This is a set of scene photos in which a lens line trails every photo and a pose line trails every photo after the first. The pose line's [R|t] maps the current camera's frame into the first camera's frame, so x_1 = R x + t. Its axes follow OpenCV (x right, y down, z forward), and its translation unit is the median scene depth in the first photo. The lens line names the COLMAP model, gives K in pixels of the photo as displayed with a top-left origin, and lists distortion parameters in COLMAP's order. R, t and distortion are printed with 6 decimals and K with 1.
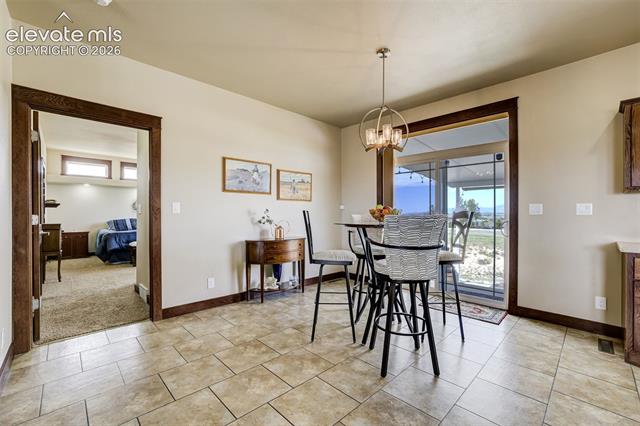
lens RADIAL K [[273.0, 0, 318.4], [0, 273.0, 212.4], [0, 0, 1]] dist [-0.028199, 0.000205]
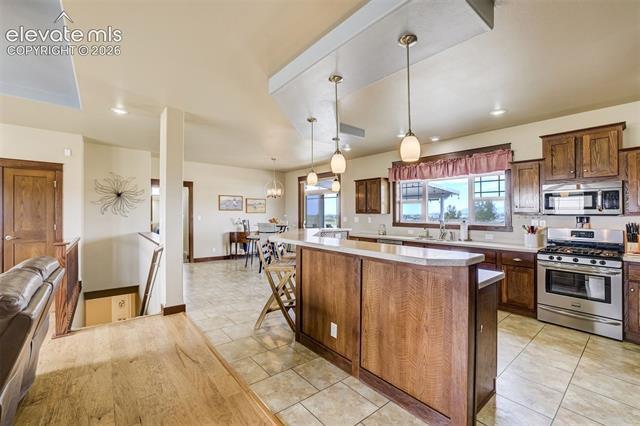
lens RADIAL K [[273.3, 0, 315.9], [0, 273.3, 211.3], [0, 0, 1]] dist [-0.017977, 0.000346]
pose [[0.995928, 0.001386, -0.090146, 0.633798], [-0.001539, 0.999997, -0.001633, -0.062840], [0.090143, 0.001765, 0.995927, -1.150039]]
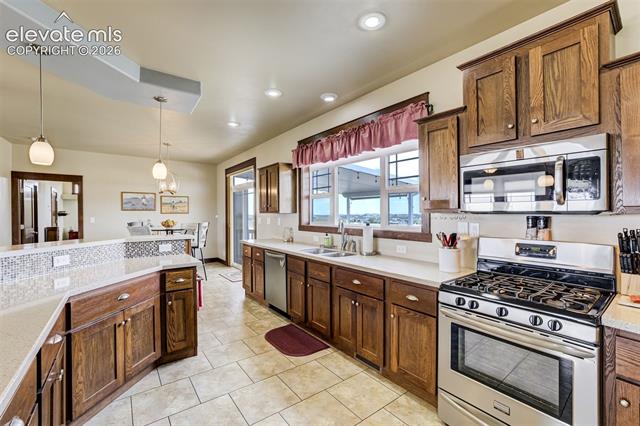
lens RADIAL K [[274.1, 0, 314.9], [0, 274.1, 212.8], [0, 0, 1]] dist [-0.022702, 0.000412]
pose [[0.990552, -0.005294, -0.137039, 1.173807], [0.005933, 0.999973, 0.004259, -0.057042], [0.137013, -0.005032, 0.990557, -0.640732]]
